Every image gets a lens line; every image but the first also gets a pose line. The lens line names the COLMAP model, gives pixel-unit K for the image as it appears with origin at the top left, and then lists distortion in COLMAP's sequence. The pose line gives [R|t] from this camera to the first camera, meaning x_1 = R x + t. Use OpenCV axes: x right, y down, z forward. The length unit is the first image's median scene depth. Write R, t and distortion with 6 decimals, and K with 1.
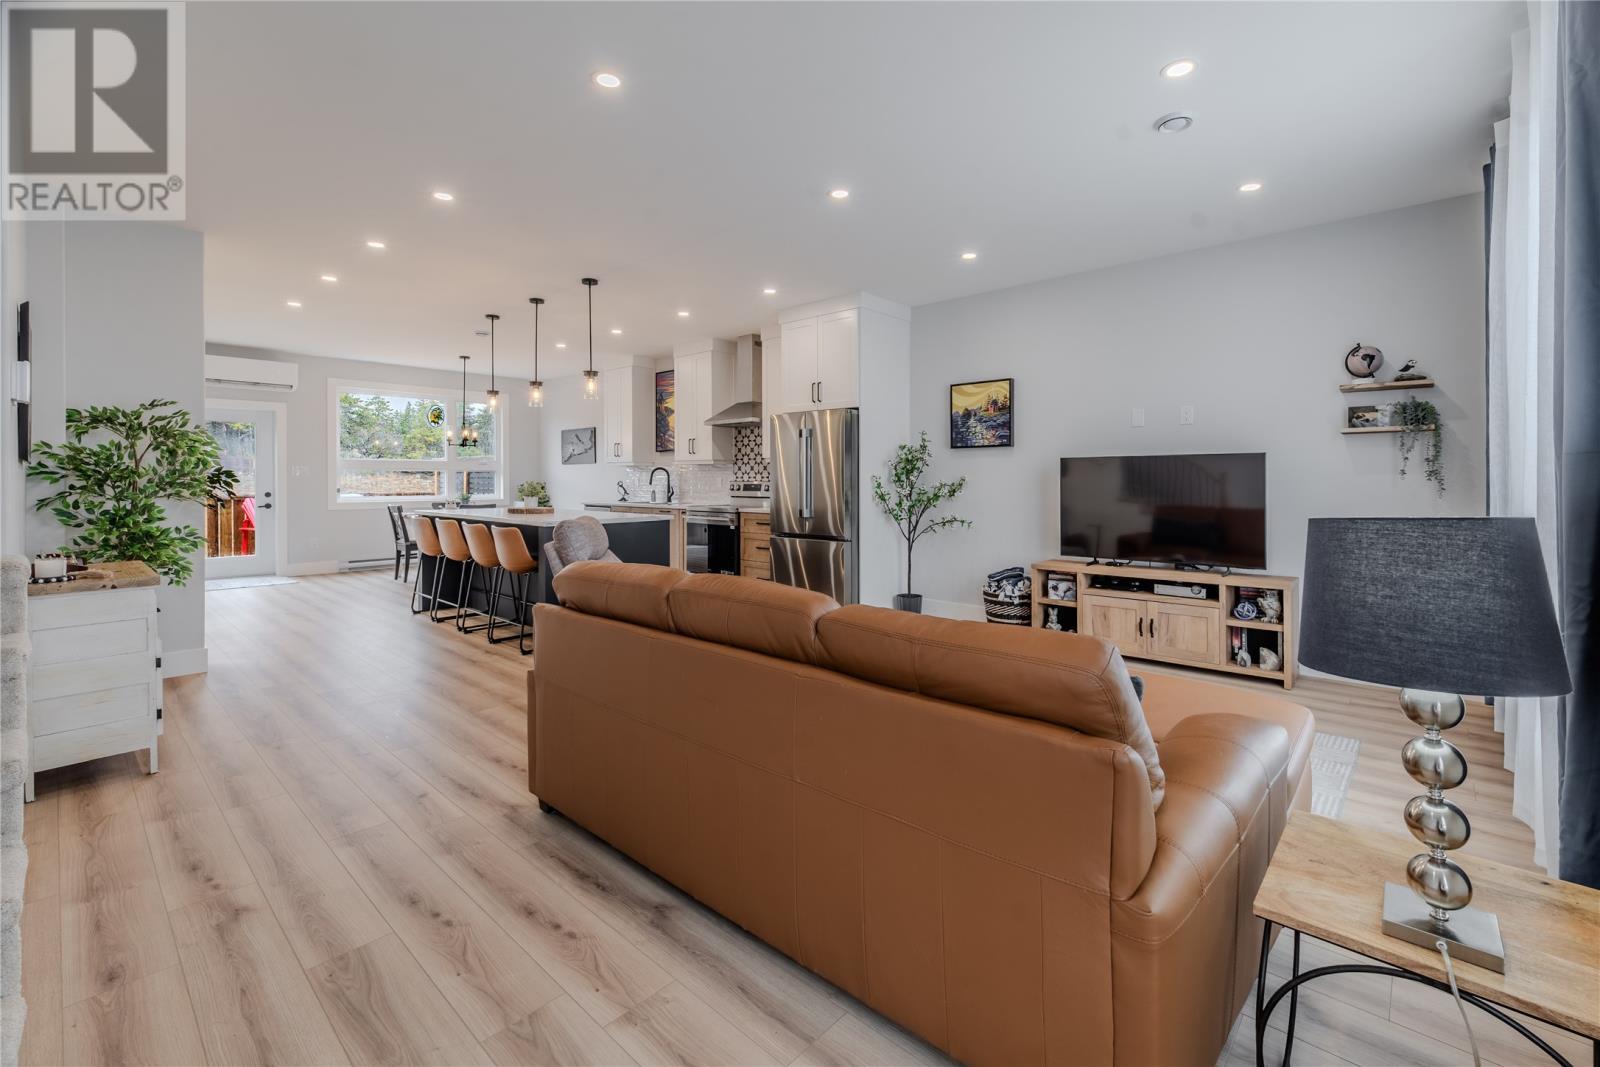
lens RADIAL K [[685.3, 0, 791.3], [0, 685.3, 479.8], [0, 0, 1]] dist [0.010973, -0.001831]
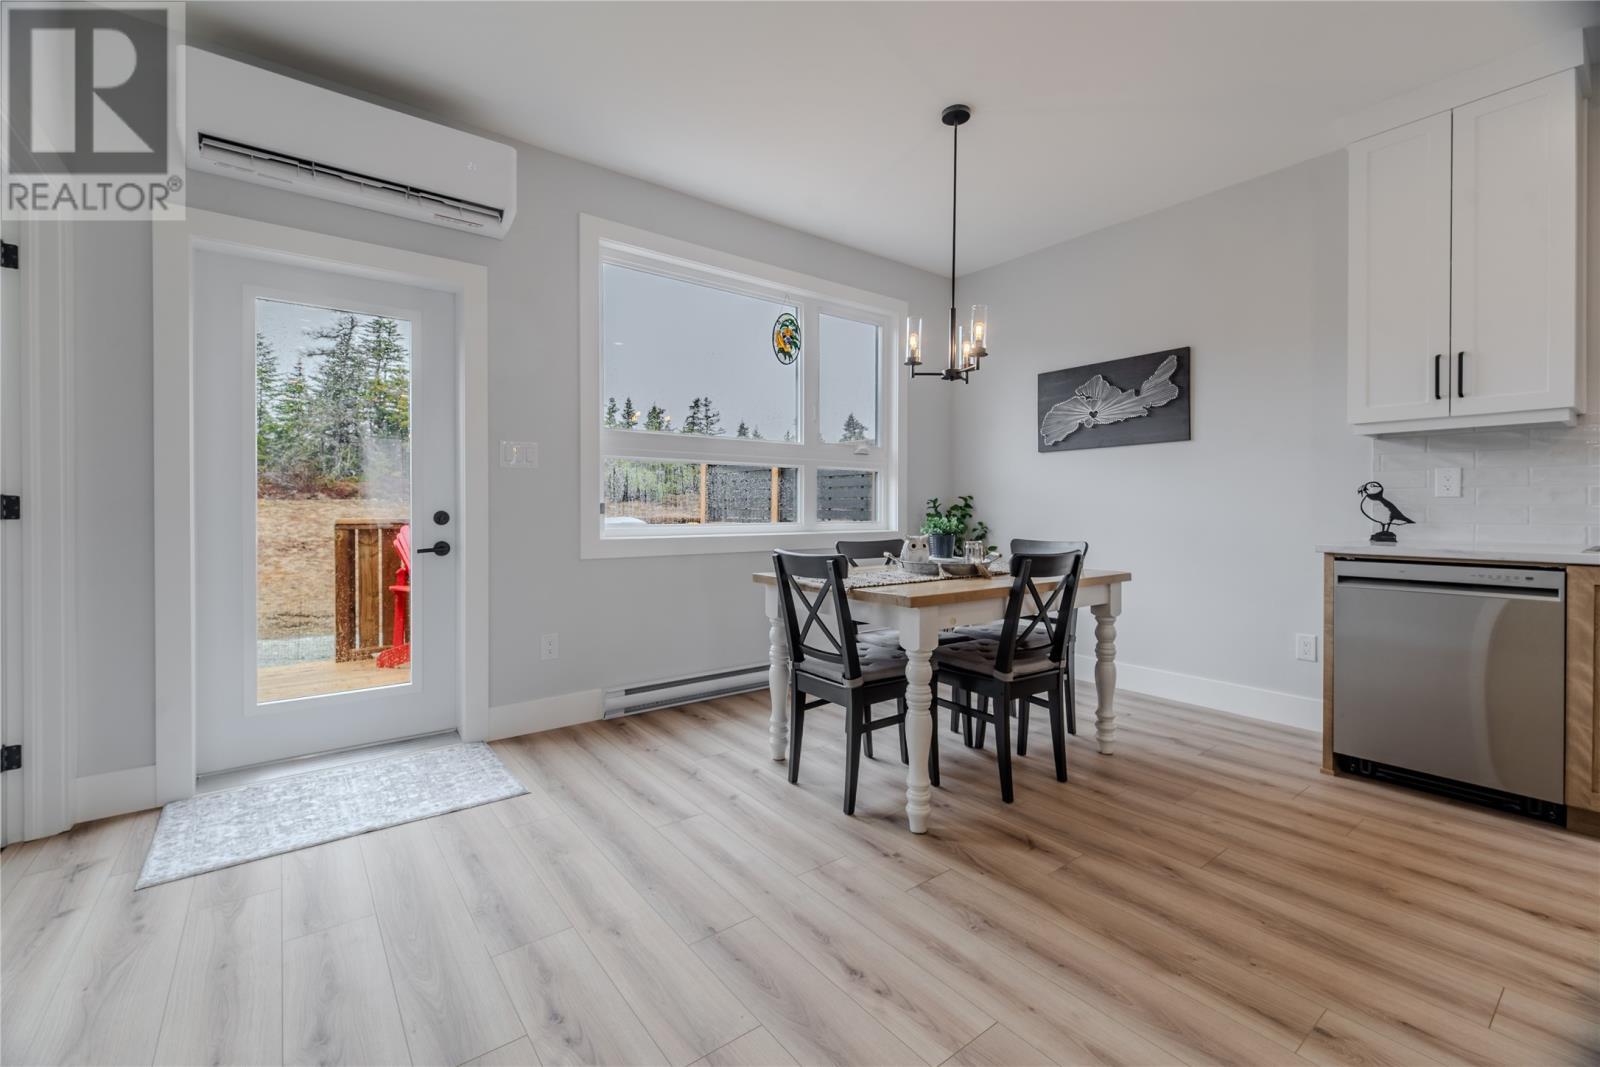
lens RADIAL K [[685.3, 0, 791.4], [0, 685.3, 506.0], [0, 0, 1]] dist [0.010973, -0.001831]
pose [[0.984812, -0.000397, -0.173625, -0.511224], [-0.000454, 0.999988, -0.004865, 0.016916], [0.173625, 0.004870, 0.984800, 0.670943]]
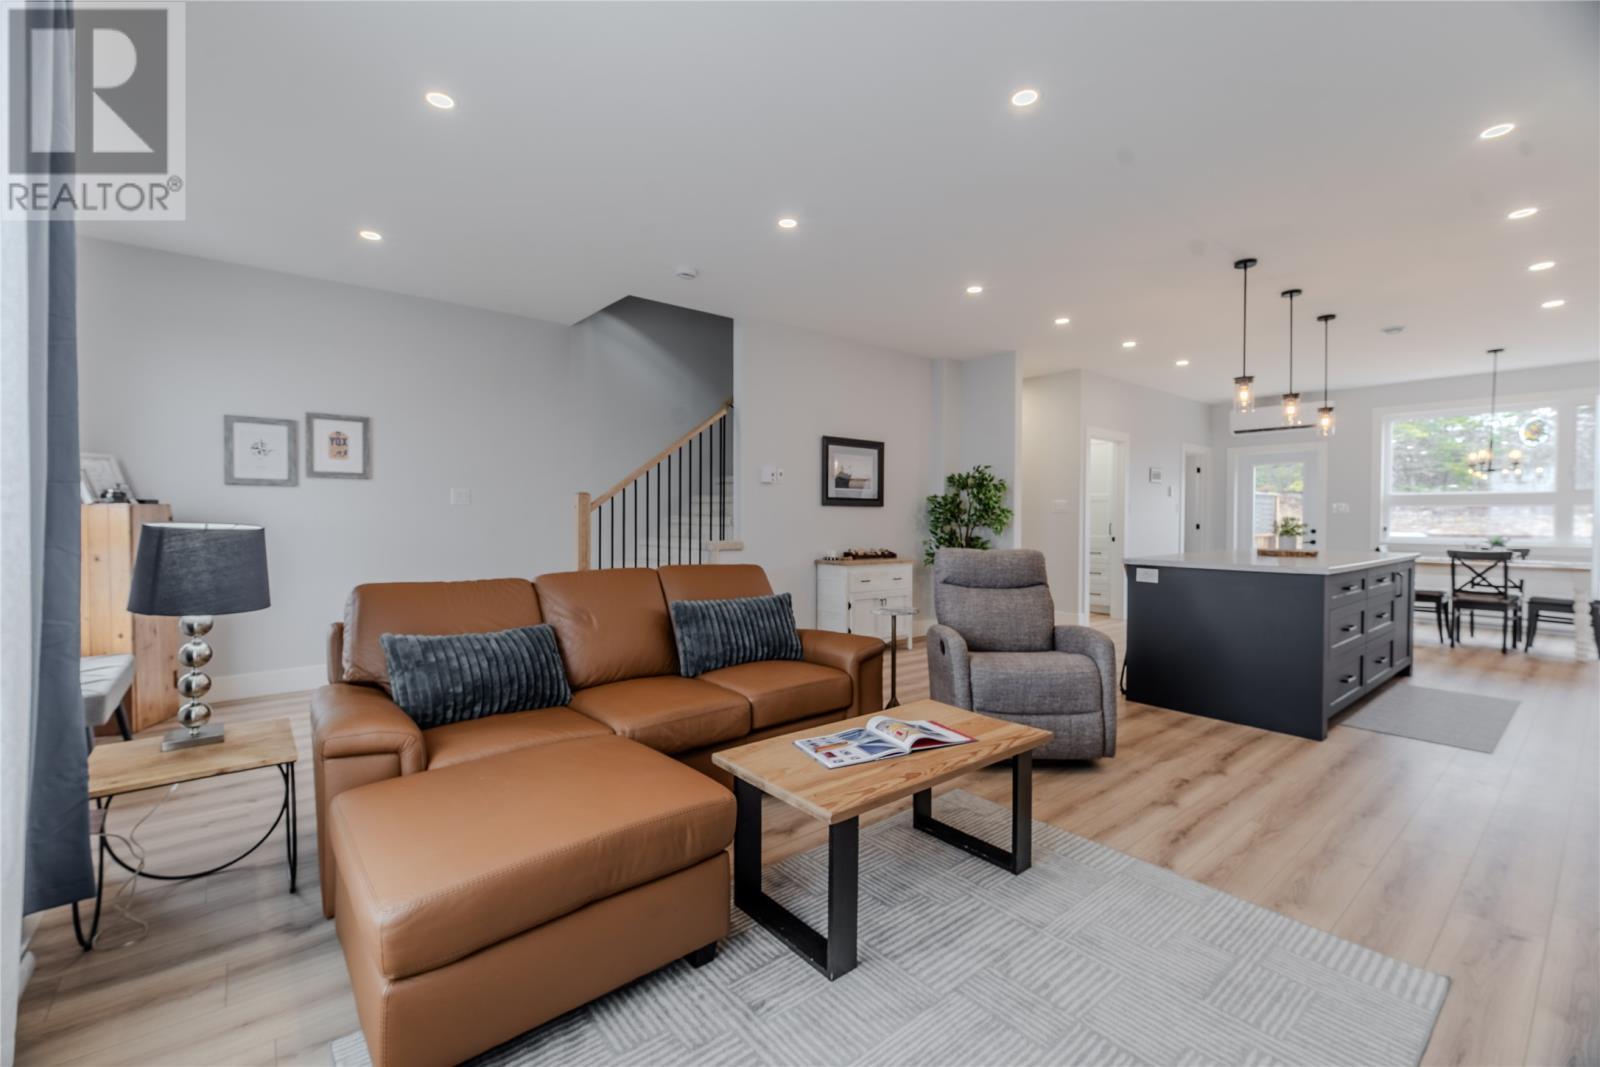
lens RADIAL K [[685.3, 0, 796.0], [0, 685.3, 522.8], [0, 0, 1]] dist [0.010973, -0.001831]
pose [[-0.145071, 0.003776, -0.989414, 0.375435], [-0.004131, 0.999982, 0.004422, 0.007151], [0.989413, 0.004729, -0.145053, 0.382803]]
